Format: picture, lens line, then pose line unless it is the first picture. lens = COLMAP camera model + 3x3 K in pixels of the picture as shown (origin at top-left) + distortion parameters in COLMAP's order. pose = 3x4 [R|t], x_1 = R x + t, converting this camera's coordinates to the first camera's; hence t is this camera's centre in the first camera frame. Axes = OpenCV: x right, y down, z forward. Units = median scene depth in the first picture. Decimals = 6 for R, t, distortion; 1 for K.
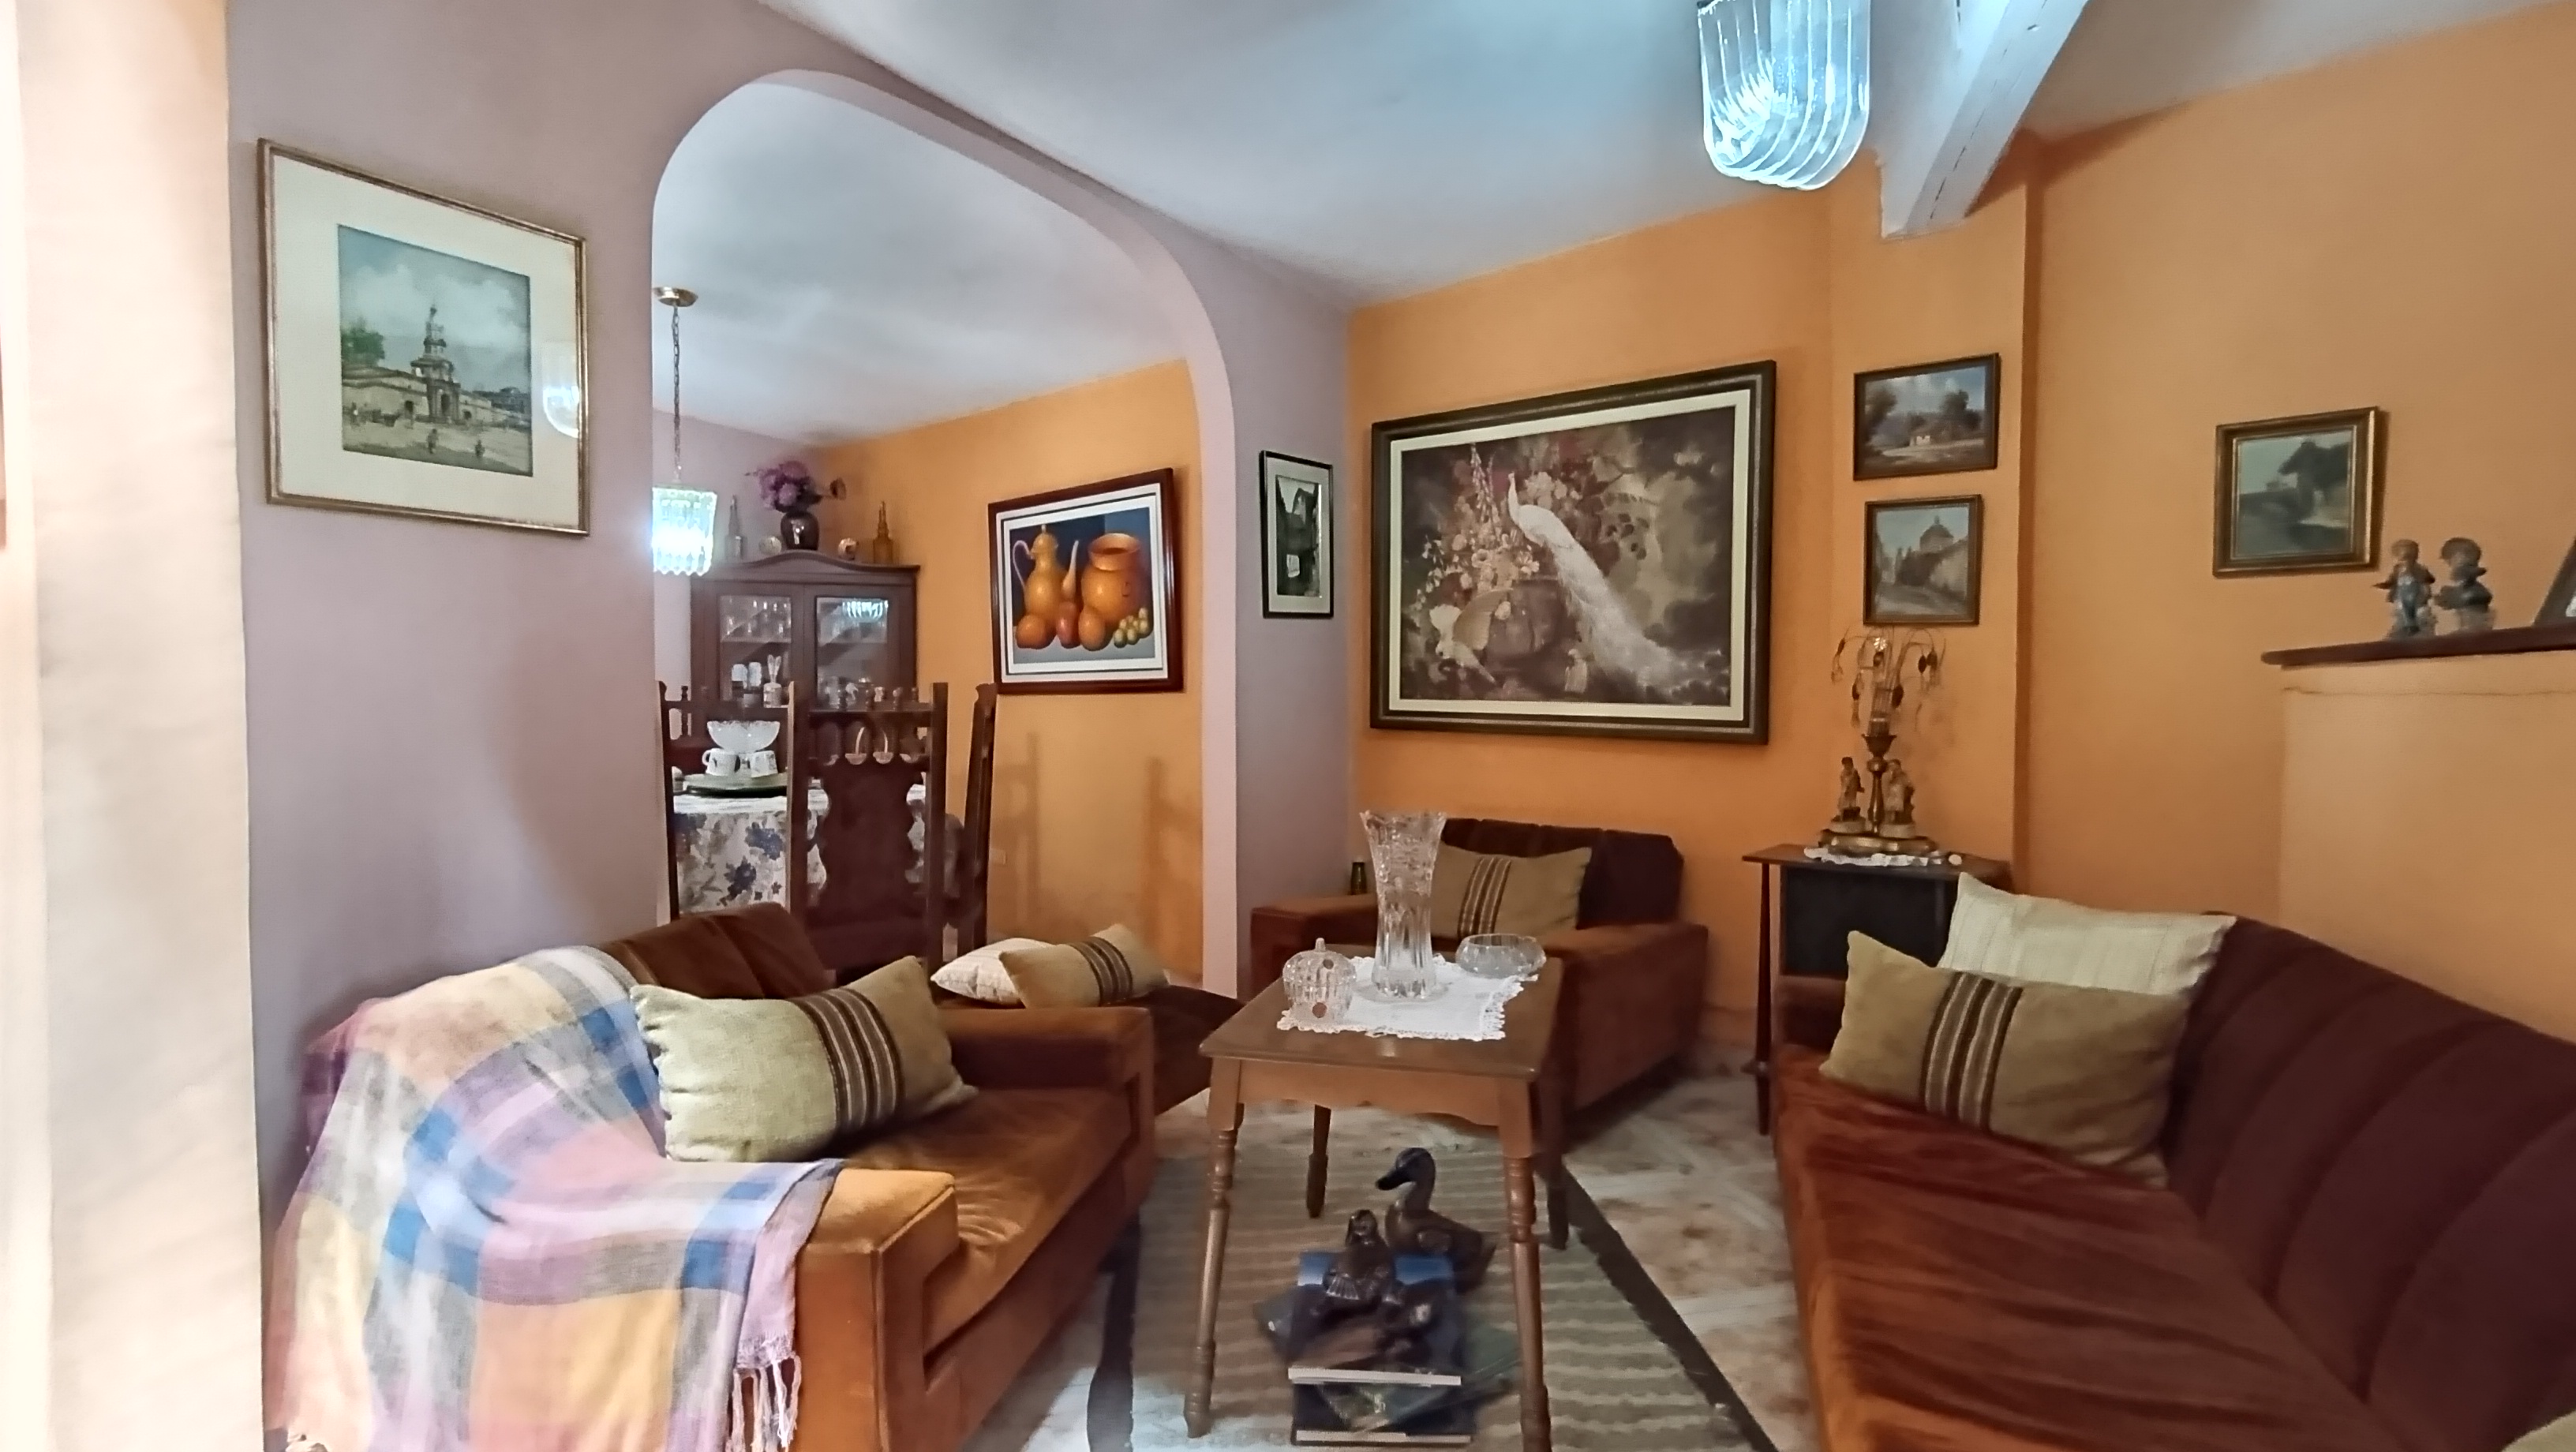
lens RADIAL K [[1201.4, 0, 1283.3], [0, 1201.4, 718.4], [0, 0, 1]] dist [-0.000080, 0.009381]
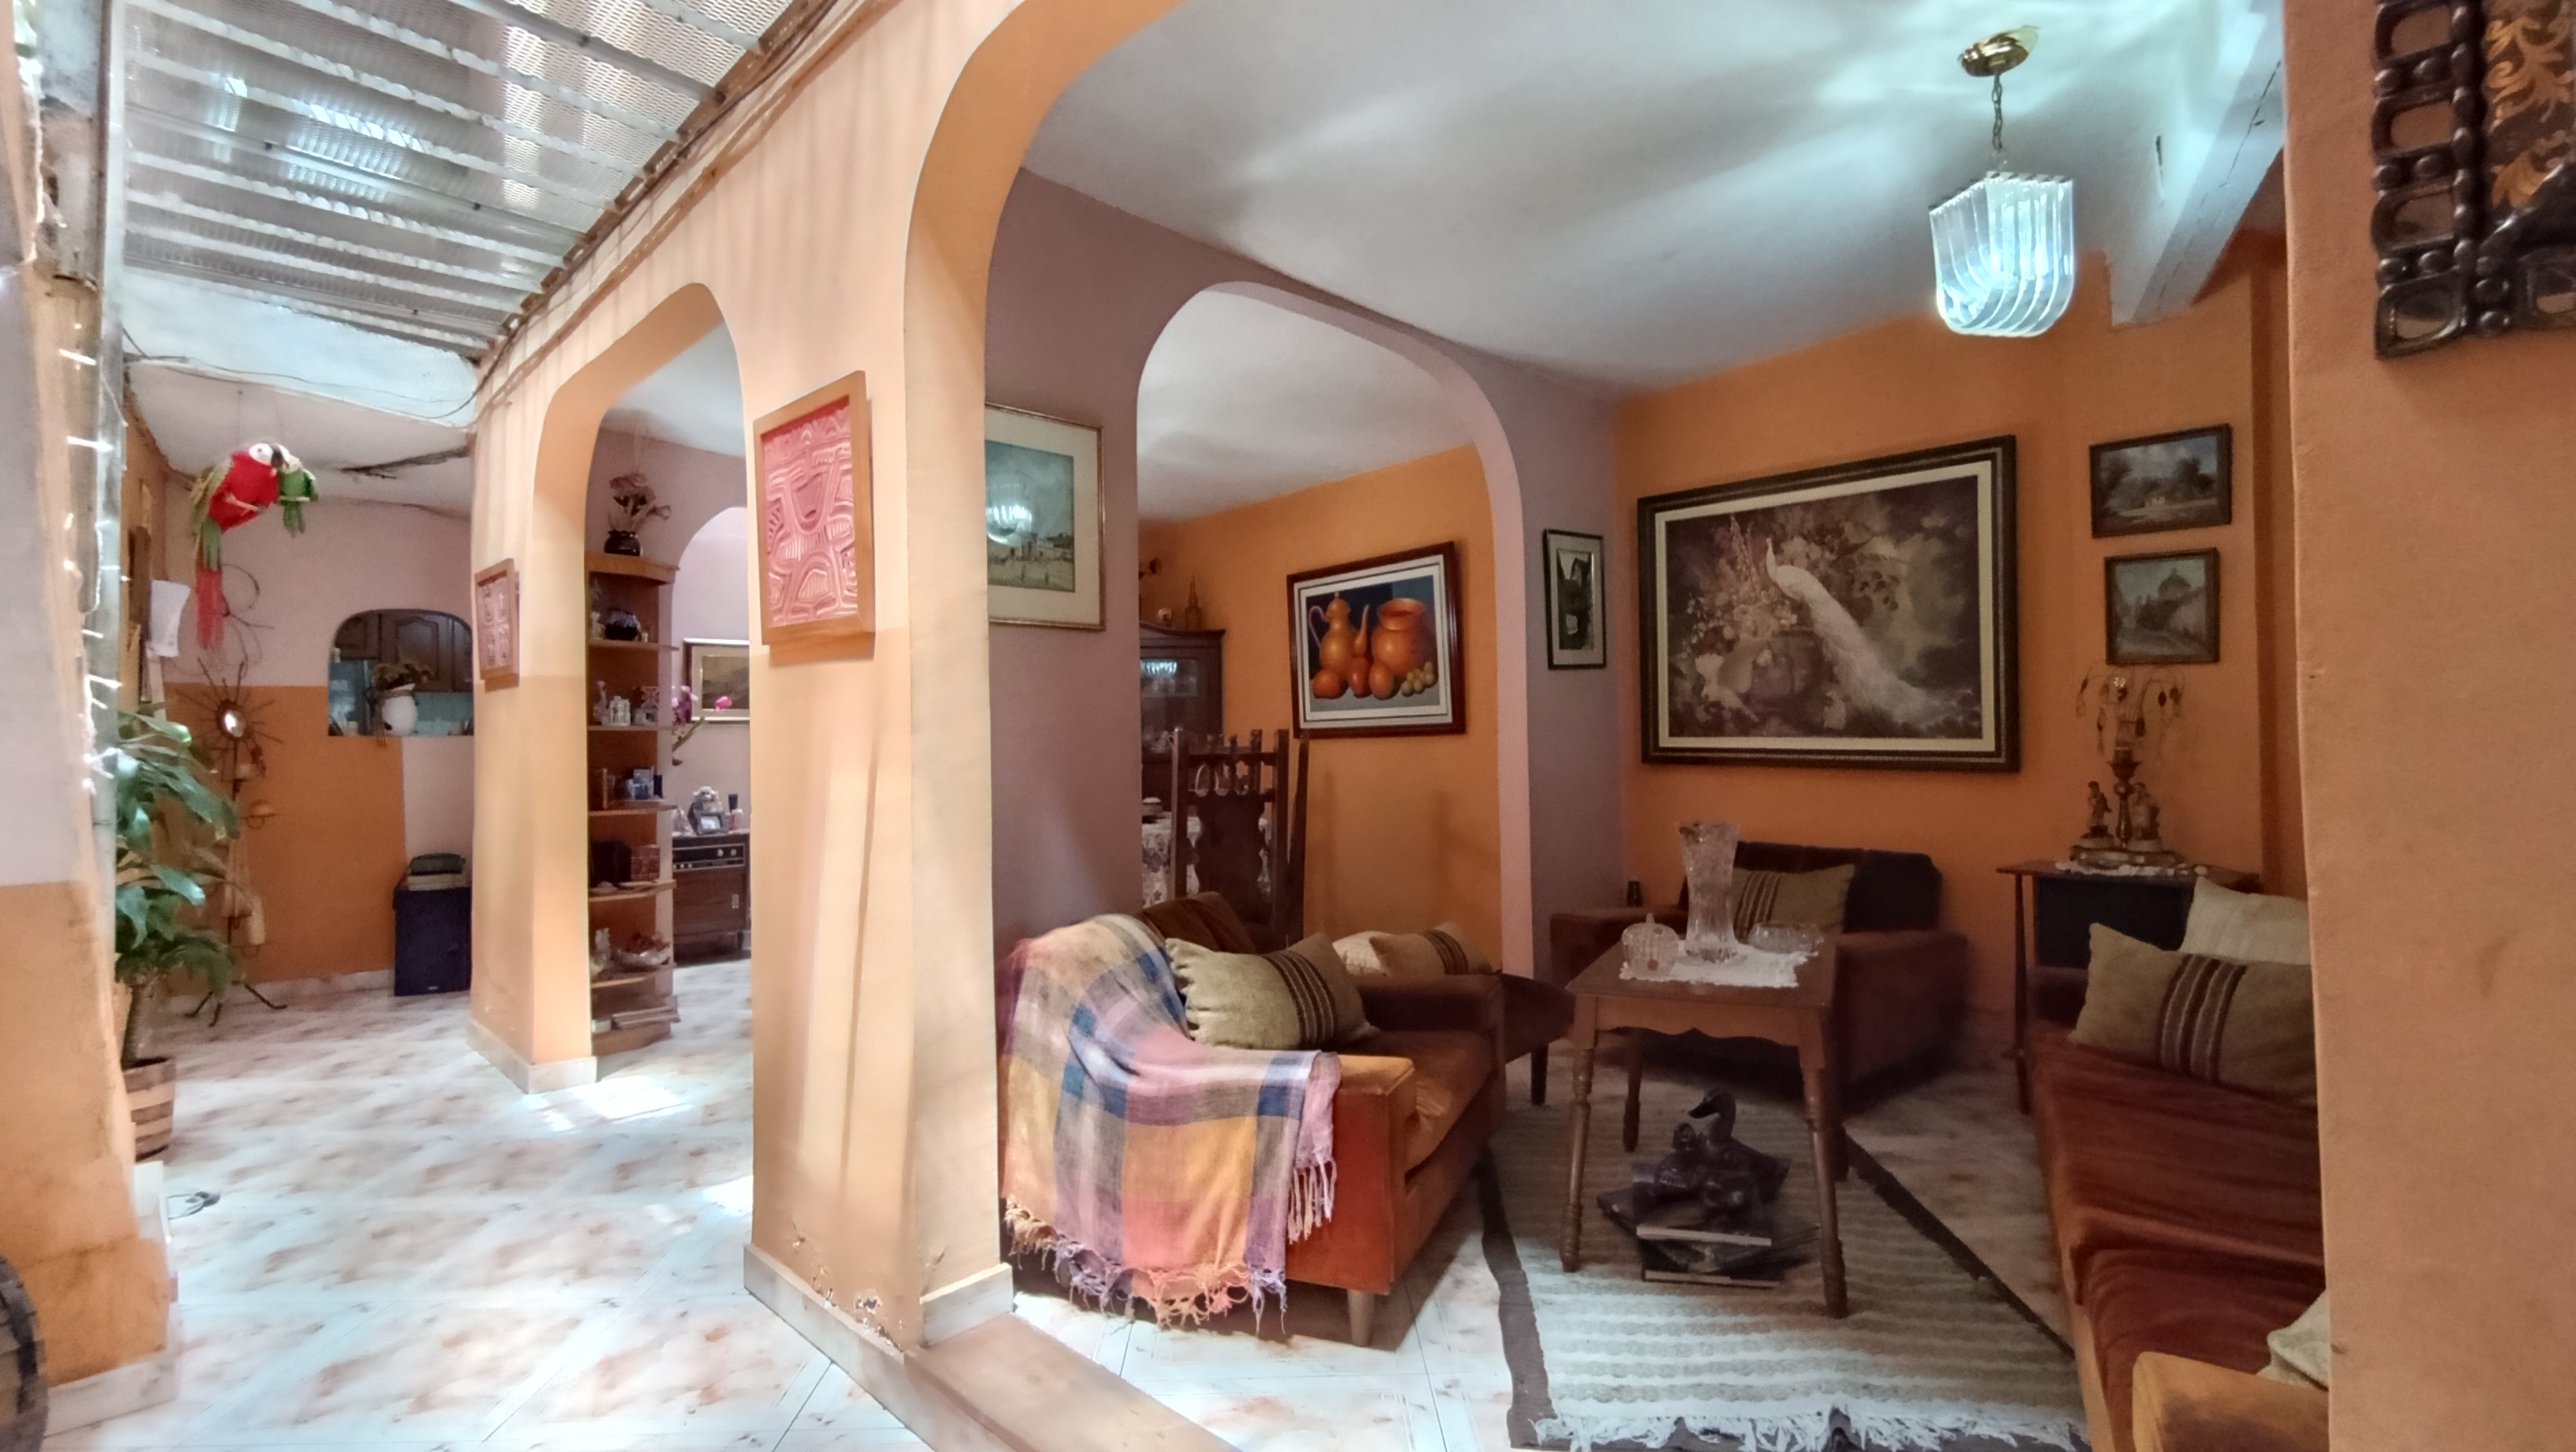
lens RADIAL K [[1201.4, 0, 1283.3], [0, 1201.4, 718.4], [0, 0, 1]] dist [-0.000080, 0.009381]
pose [[0.983828, -0.018359, -0.178173, -0.084369], [0.011932, 0.999241, -0.037076, 0.005764], [0.178718, 0.034351, 0.983300, -0.266751]]
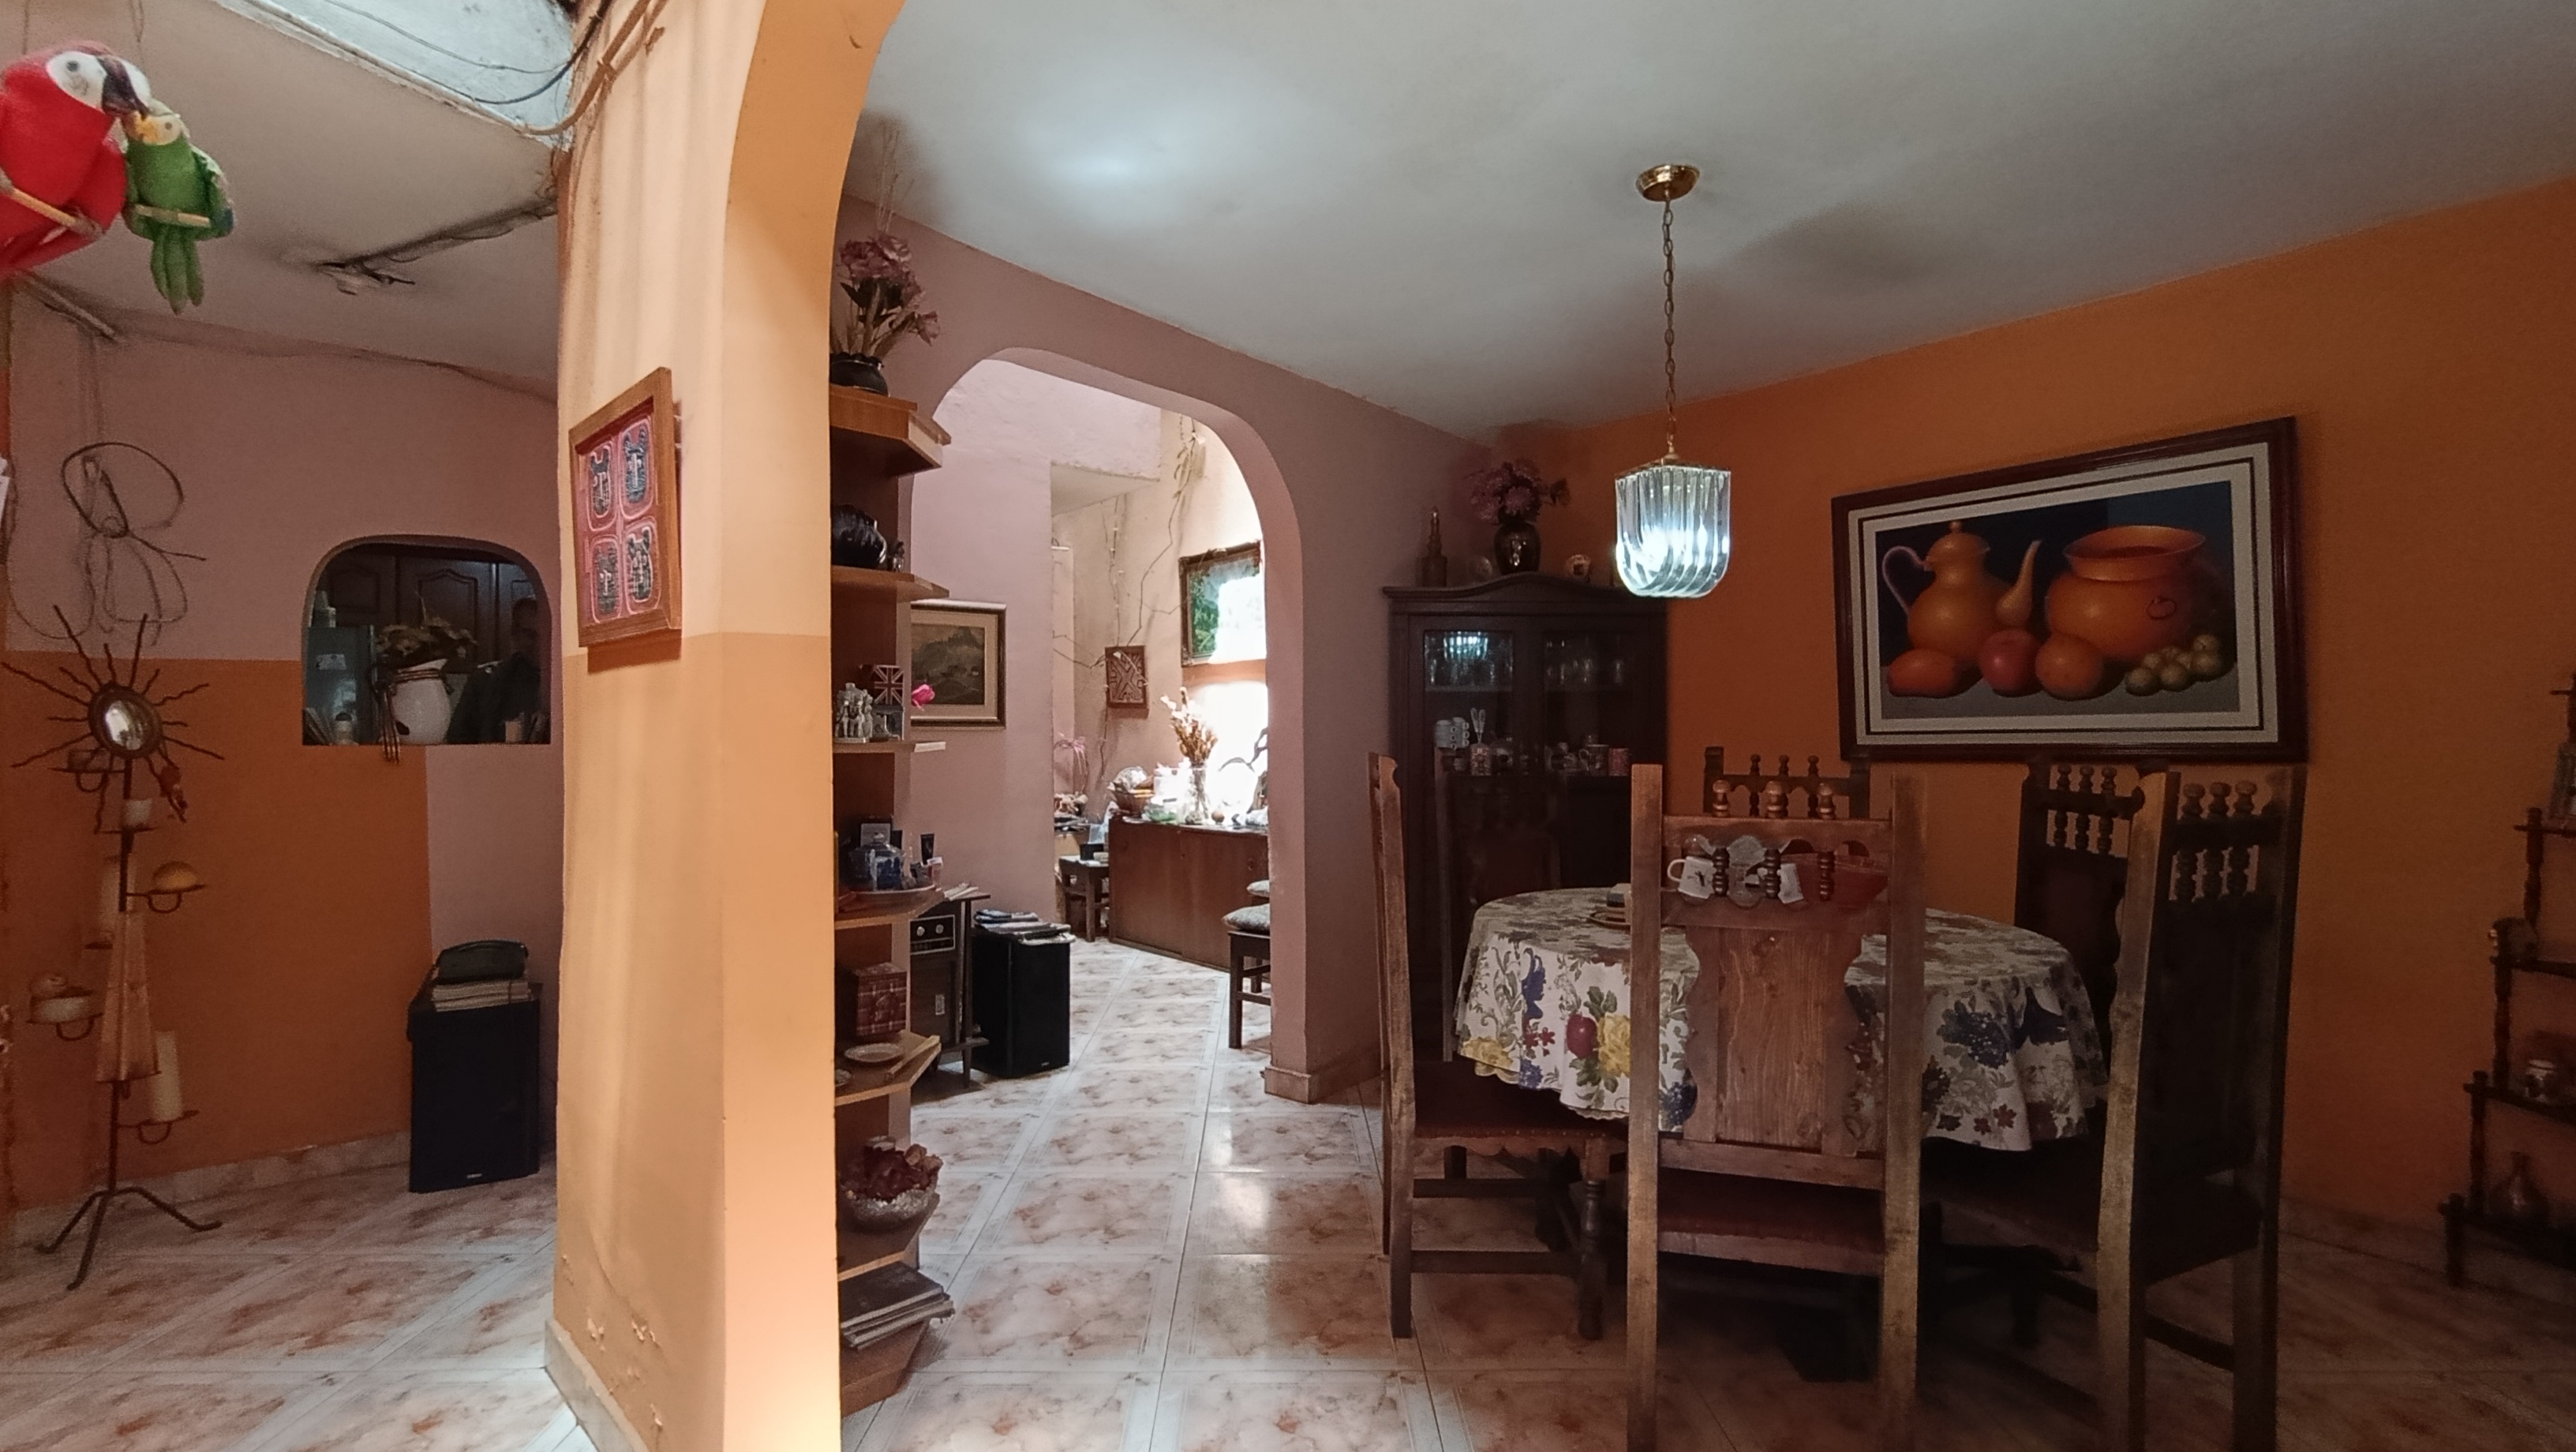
lens RADIAL K [[1196.3, 0, 1286.4], [0, 1196.3, 720.8], [0, 0, 1]] dist [-0.001999, 0.008147]
pose [[0.981990, -0.007455, -0.188786, -0.828510], [0.001975, 0.999572, -0.029198, -0.045722], [0.188923, 0.028299, 0.981584, 0.444859]]
